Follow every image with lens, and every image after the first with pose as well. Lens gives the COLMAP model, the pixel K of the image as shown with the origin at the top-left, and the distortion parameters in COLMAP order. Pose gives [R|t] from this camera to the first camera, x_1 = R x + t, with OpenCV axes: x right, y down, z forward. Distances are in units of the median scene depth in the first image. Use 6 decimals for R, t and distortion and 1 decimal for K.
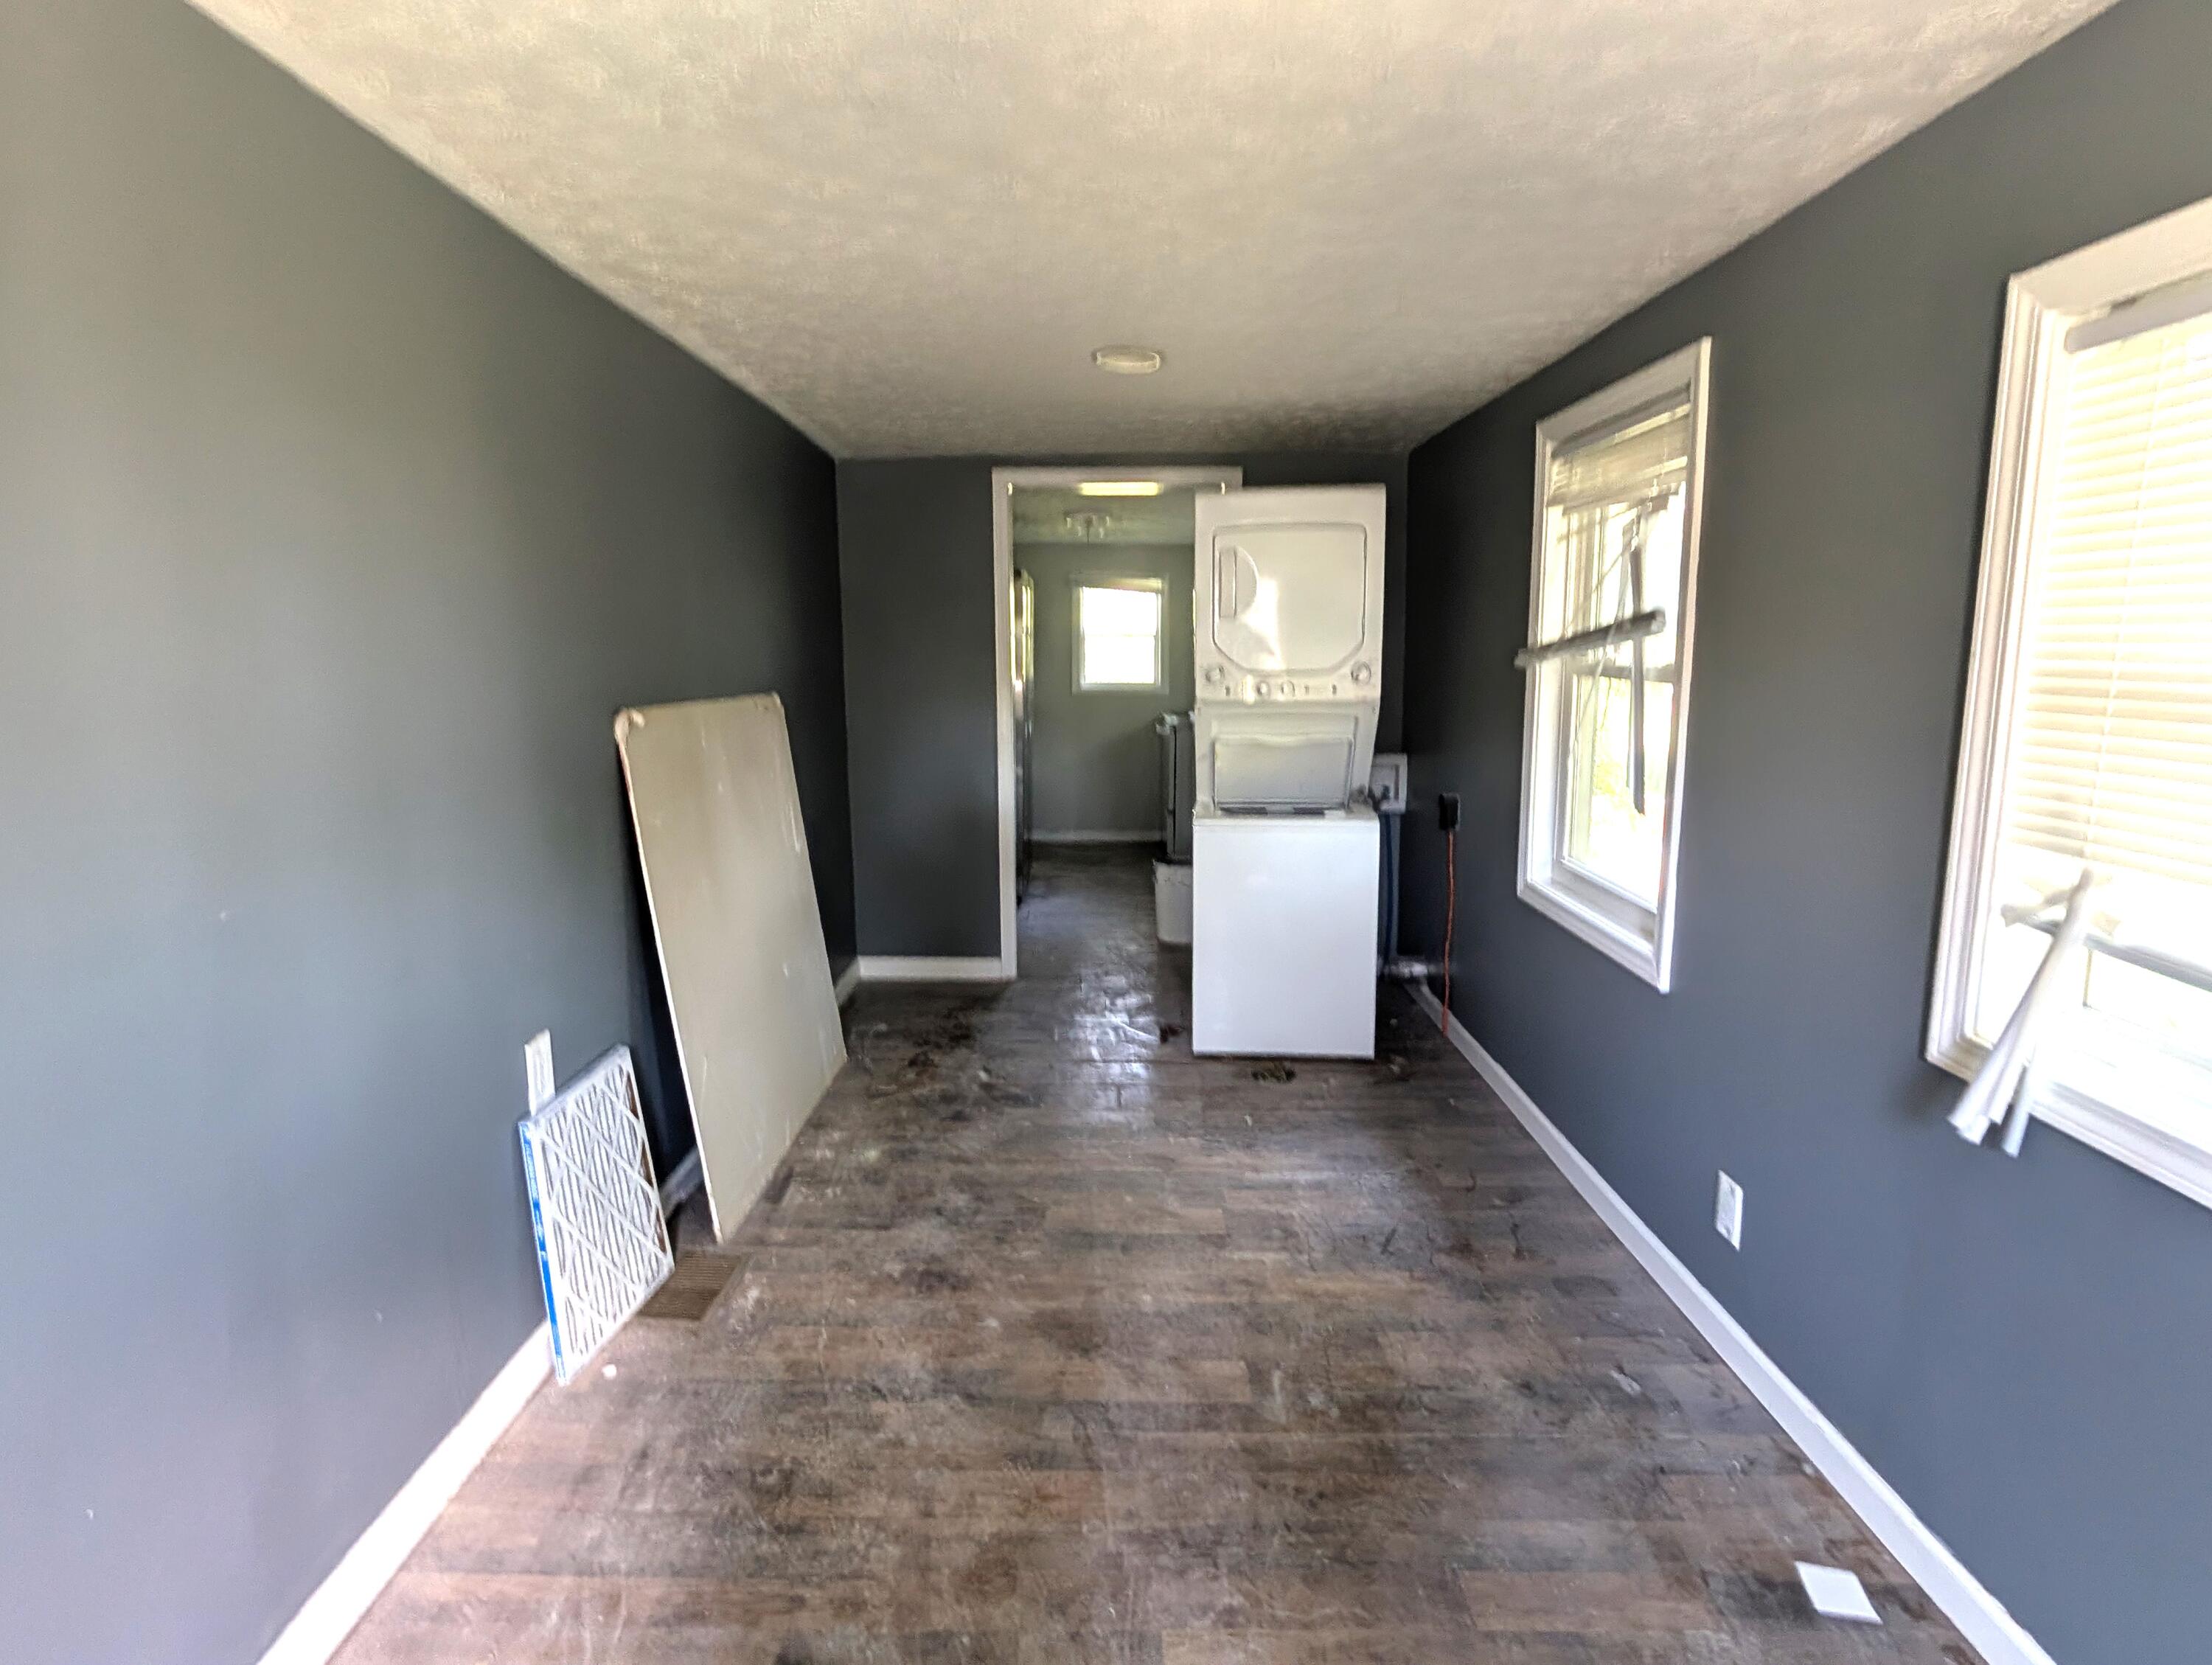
lens RADIAL K [[1165.2, 0, 1110.6], [0, 1165.2, 831.6], [0, 0, 1]] dist [0.001231, 0.000156]
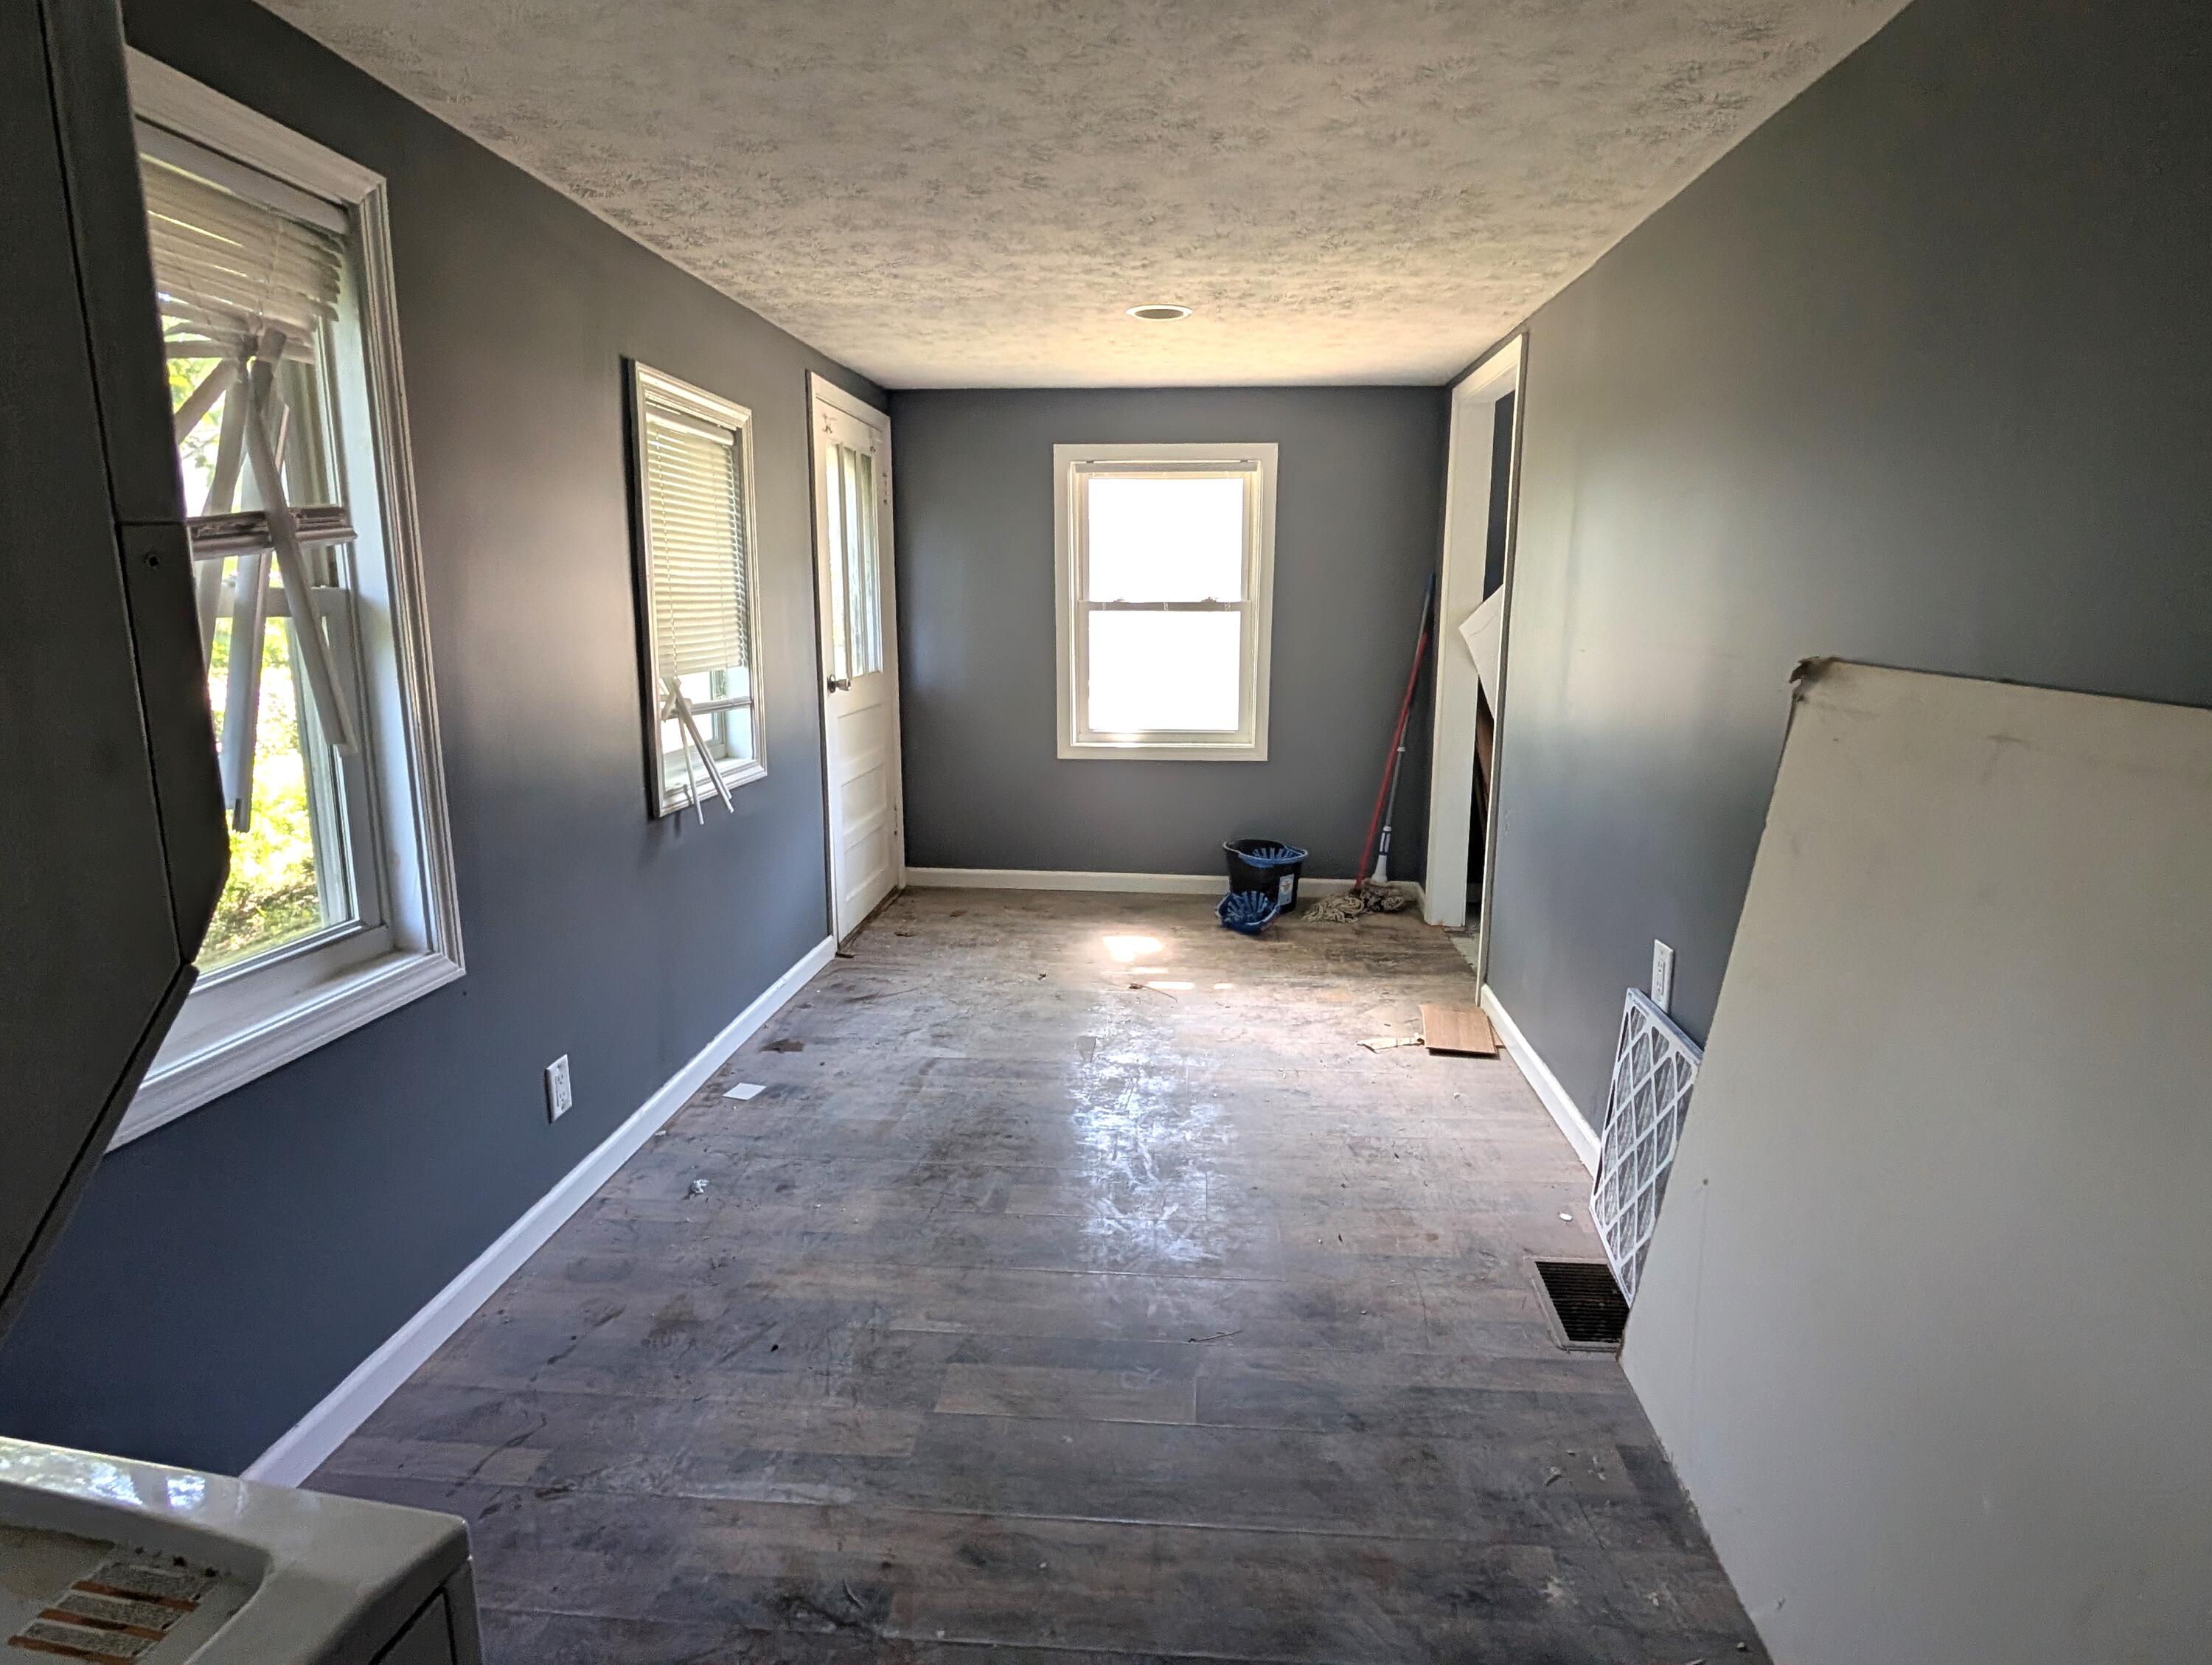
lens RADIAL K [[1165.2, 0, 1115.8], [0, 1165.2, 831.6], [0, 0, 1]] dist [0.001231, 0.000156]
pose [[-0.997335, -0.020615, 0.069985, -0.060496], [0.005423, 0.935653, 0.352880, -0.276619], [-0.072756, 0.352319, -0.933048, 1.856359]]
